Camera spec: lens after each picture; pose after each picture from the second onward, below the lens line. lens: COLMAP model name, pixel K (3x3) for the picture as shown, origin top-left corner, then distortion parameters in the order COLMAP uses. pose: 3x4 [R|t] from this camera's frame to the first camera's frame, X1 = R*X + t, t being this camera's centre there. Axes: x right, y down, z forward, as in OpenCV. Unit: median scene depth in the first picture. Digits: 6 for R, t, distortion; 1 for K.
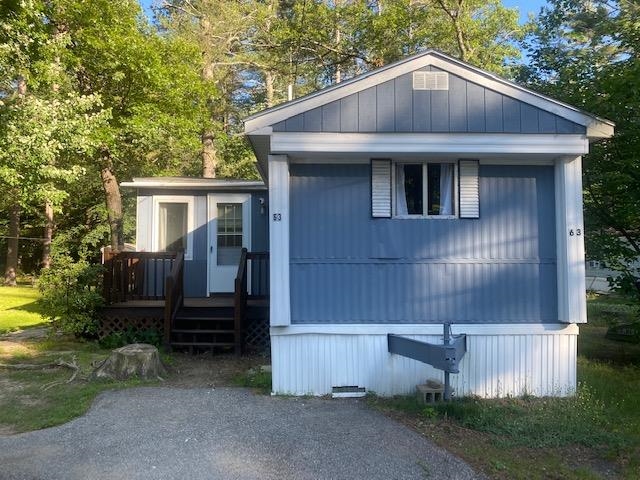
lens RADIAL K [[486.6, 0, 317.3], [0, 486.6, 235.6], [0, 0, 1]] dist [0.043415, -0.049115]
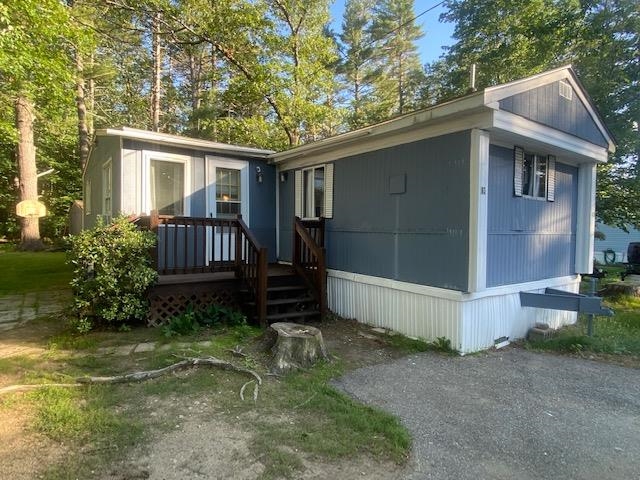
lens RADIAL K [[378.7, 0, 317.5], [0, 378.7, 244.8], [0, 0, 1]] dist [0.008247, -0.010889]
pose [[0.835153, -0.009488, 0.549935, -0.797994], [-0.044009, 0.995493, 0.084010, 0.023574], [-0.548254, -0.094364, 0.830971, 0.481048]]
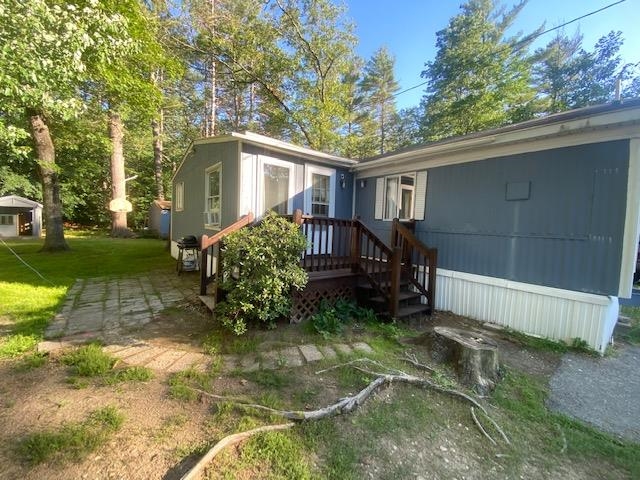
lens RADIAL K [[258.3, 0, 315.0], [0, 258.3, 242.4], [0, 0, 1]] dist [-0.002985, -0.003543]
pose [[0.815372, -0.005855, 0.578908, -0.954358], [-0.069984, 0.991619, 0.108600, 0.042516], [-0.574692, -0.129063, 0.808128, 0.920339]]
